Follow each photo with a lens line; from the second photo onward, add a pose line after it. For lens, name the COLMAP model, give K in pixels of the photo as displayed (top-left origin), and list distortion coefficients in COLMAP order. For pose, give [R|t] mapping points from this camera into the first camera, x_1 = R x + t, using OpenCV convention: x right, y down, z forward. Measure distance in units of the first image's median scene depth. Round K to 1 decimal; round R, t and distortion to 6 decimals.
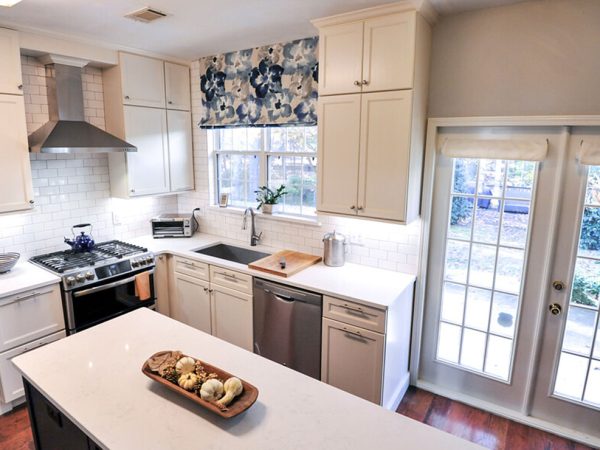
lens RADIAL K [[364.1, 0, 299.2], [0, 364.1, 196.7], [0, 0, 1]] dist [-0.003038, -0.000653]
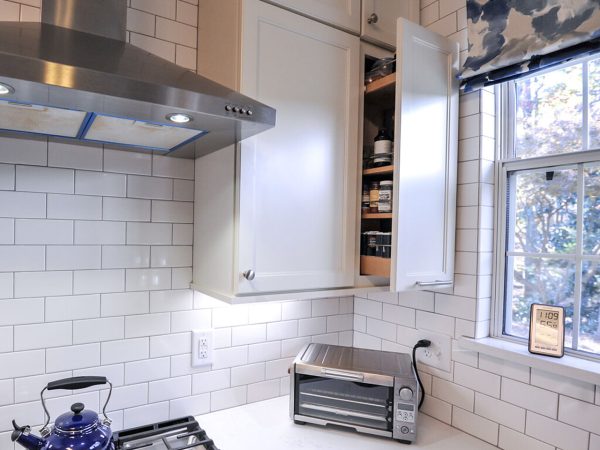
lens RADIAL K [[502.1, 0, 300.4], [0, 502.1, 228.0], [0, 0, 1]] dist [-0.008133, -0.000632]
pose [[0.942800, 0.026913, -0.332271, -0.255820], [-0.071950, 0.989671, -0.123993, -0.004763], [0.325502, 0.140807, 0.934998, 0.567436]]
